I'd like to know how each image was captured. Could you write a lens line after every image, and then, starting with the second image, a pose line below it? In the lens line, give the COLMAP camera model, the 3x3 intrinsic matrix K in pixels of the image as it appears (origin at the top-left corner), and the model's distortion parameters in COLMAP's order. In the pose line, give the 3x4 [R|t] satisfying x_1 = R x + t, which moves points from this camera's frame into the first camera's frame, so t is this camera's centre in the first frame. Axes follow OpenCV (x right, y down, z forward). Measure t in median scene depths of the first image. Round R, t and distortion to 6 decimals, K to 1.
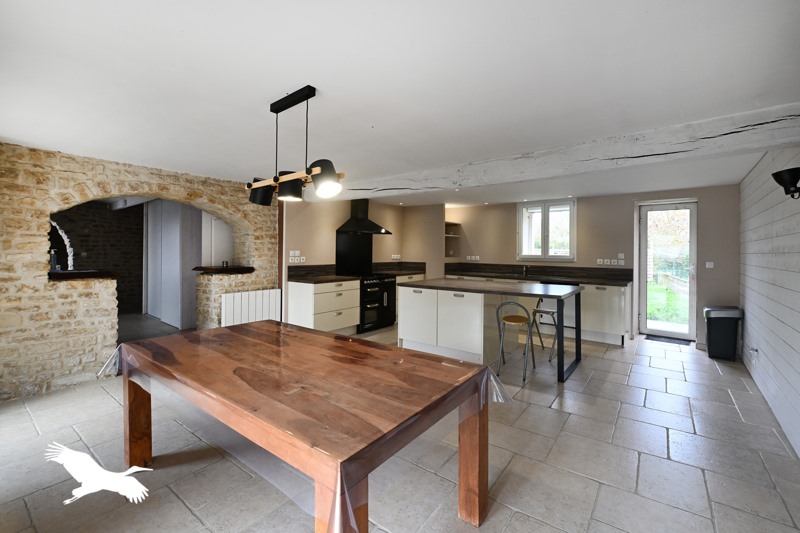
lens RADIAL K [[342.9, 0, 400.2], [0, 342.9, 248.4], [0, 0, 1]] dist [-0.000028, -0.000093]
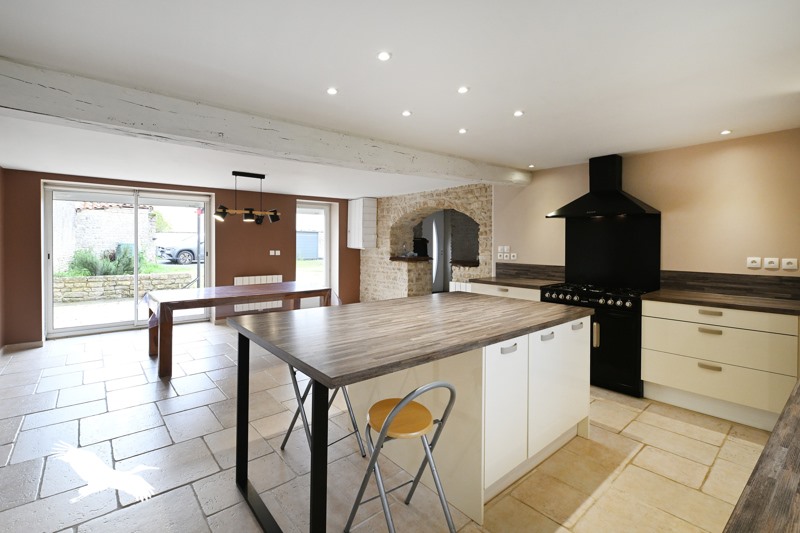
lens RADIAL K [[342.9, 0, 400.2], [0, 342.9, 248.4], [0, 0, 1]] dist [-0.000028, -0.000093]
pose [[-0.180886, -0.000900, -0.983504, 0.731301], [-0.007000, 0.999975, 0.000372, 0.017339], [0.983479, 0.006952, -0.180888, 1.068105]]
